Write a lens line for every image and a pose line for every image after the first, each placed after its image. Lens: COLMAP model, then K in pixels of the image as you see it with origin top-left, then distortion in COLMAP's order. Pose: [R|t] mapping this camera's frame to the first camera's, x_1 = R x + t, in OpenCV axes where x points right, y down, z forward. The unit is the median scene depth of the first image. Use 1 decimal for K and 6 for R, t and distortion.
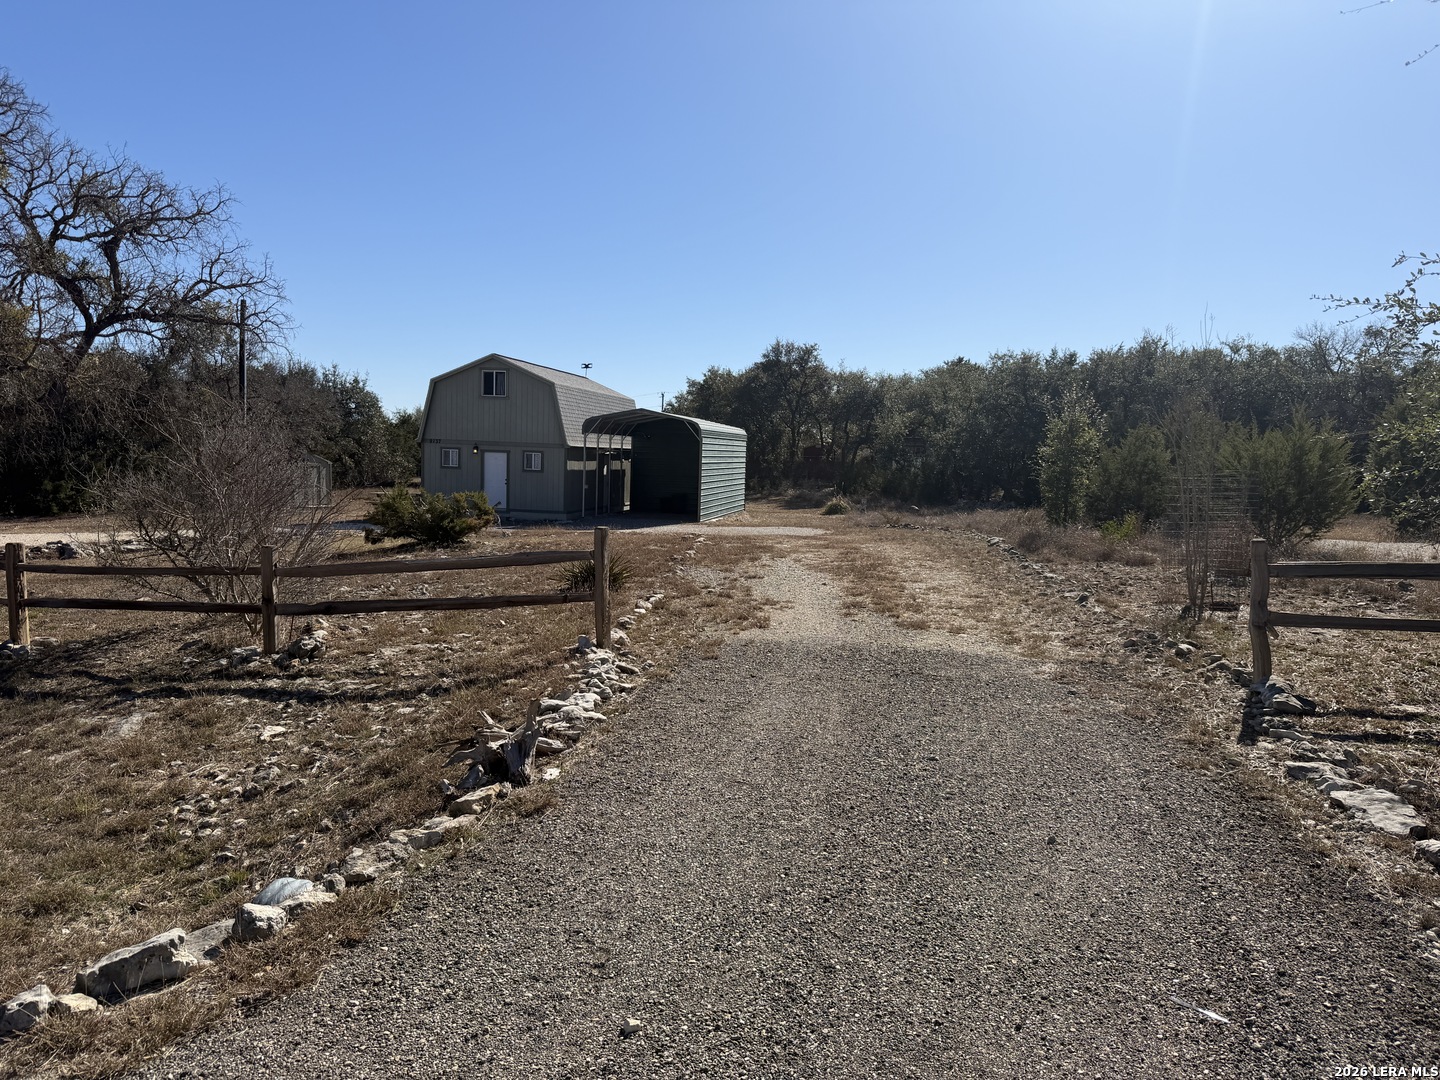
lens RADIAL K [[1016.8, 0, 717.5], [0, 1016.8, 536.8], [0, 0, 1]] dist [0.050674, -0.049888]
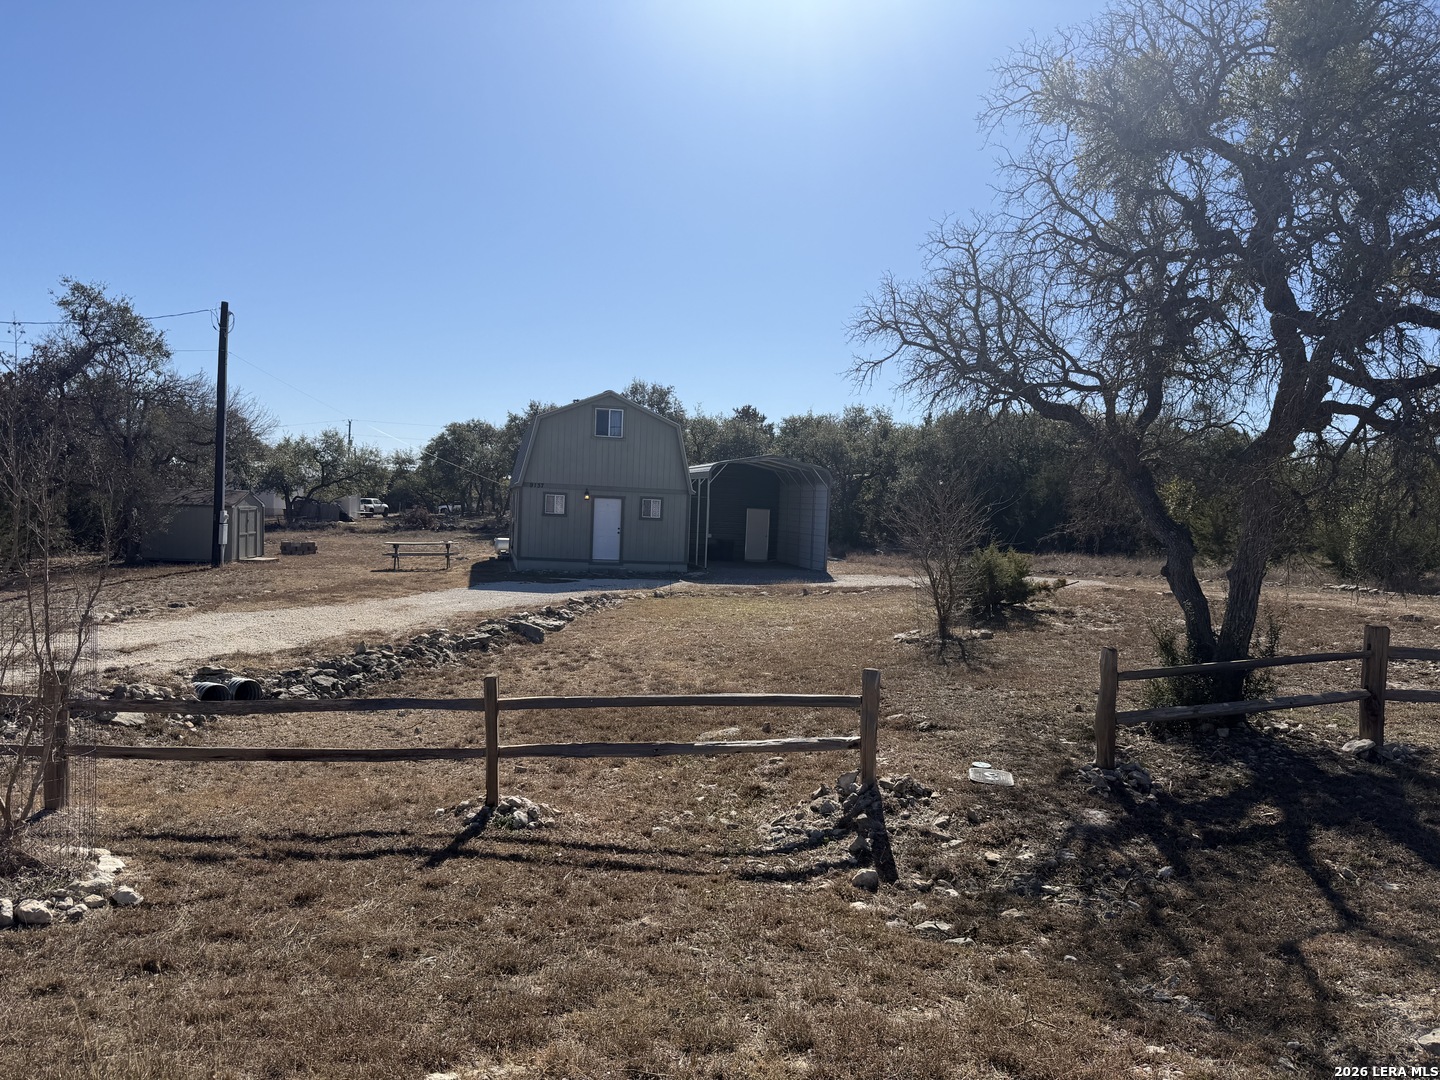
lens RADIAL K [[1016.8, 0, 718.0], [0, 1016.8, 548.3], [0, 0, 1]] dist [0.050674, -0.049888]
pose [[0.911975, -0.008635, 0.410155, -0.500585], [0.018238, 0.999643, -0.019505, -0.018833], [-0.409840, 0.025269, 0.911807, 0.131860]]
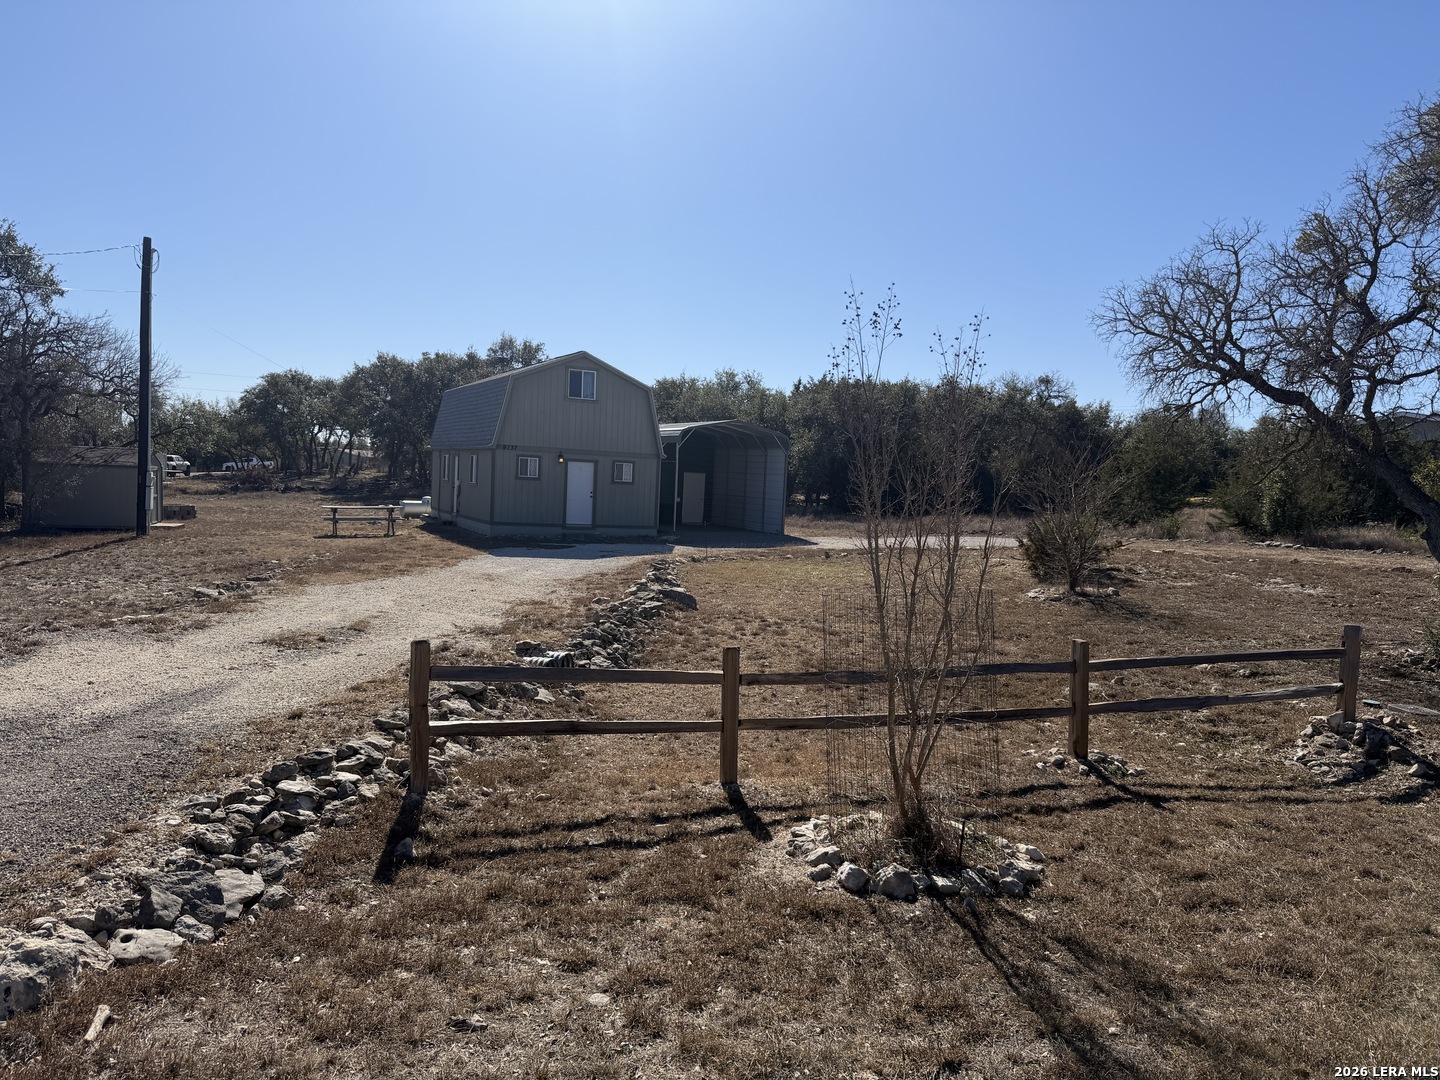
lens RADIAL K [[1016.8, 0, 735.4], [0, 1016.8, 542.8], [0, 0, 1]] dist [0.050674, -0.049888]
pose [[0.789447, -0.031689, 0.613001, -0.660312], [0.024859, 0.999498, 0.019654, -0.025895], [-0.613315, -0.000277, 0.789838, 0.209694]]
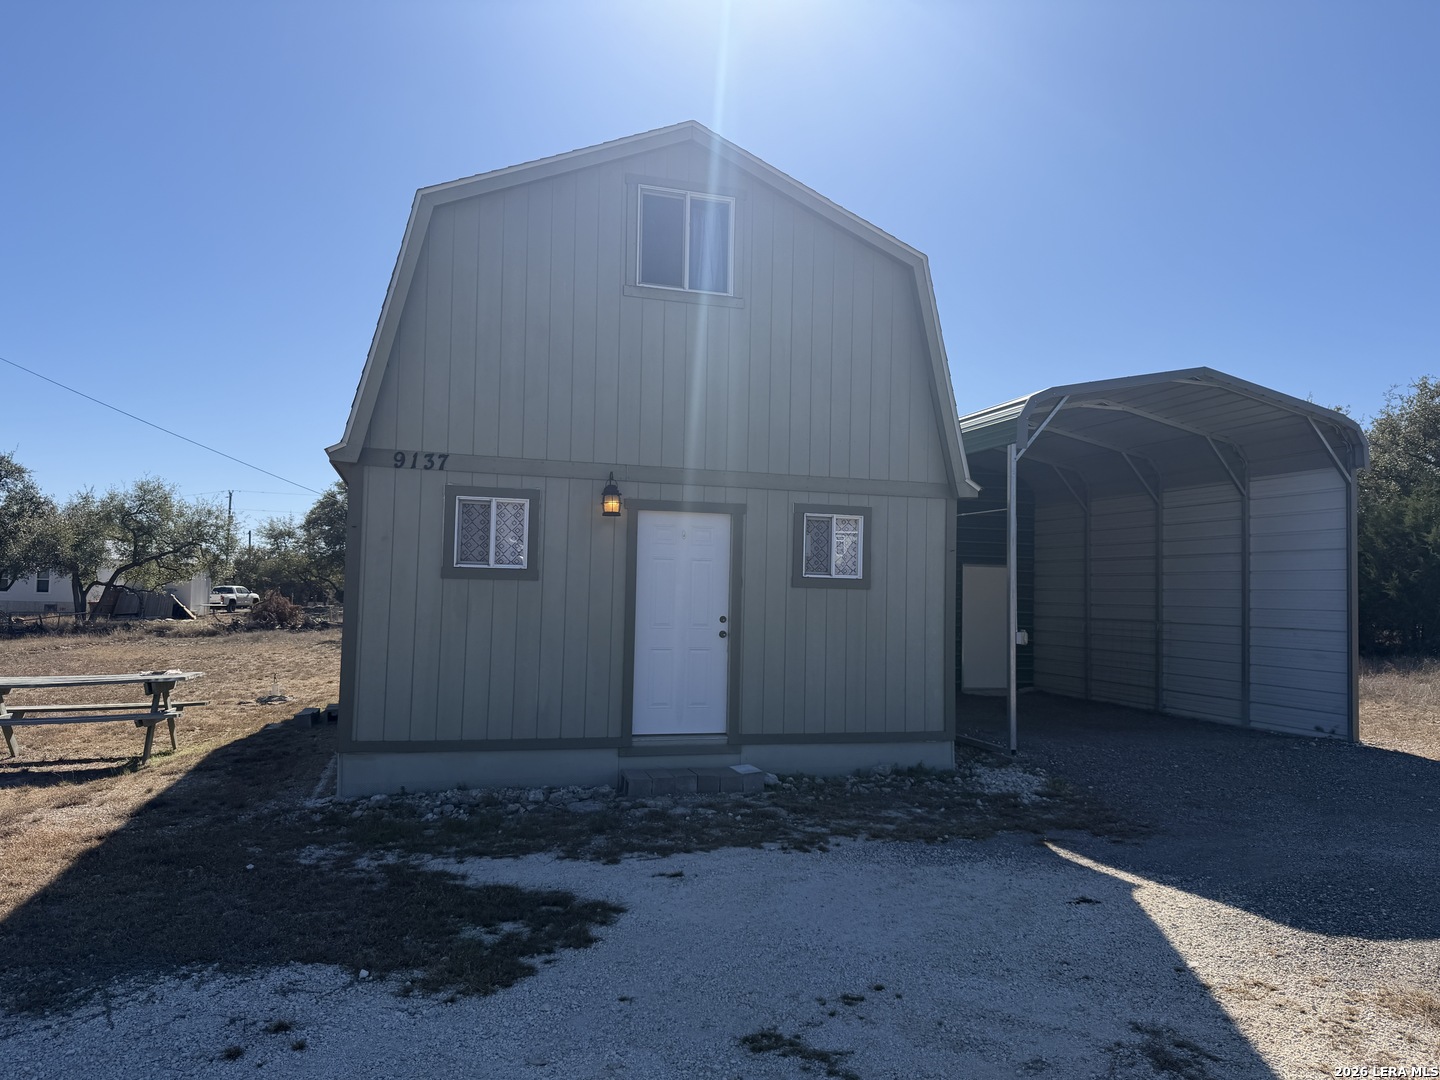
lens RADIAL K [[1016.8, 0, 714.8], [0, 1016.8, 539.0], [0, 0, 1]] dist [0.050674, -0.049888]
pose [[0.887954, 0.015232, 0.459680, -0.326750], [0.041727, 0.992662, -0.113495, -0.047095], [-0.458035, 0.119960, 0.880803, 0.773354]]
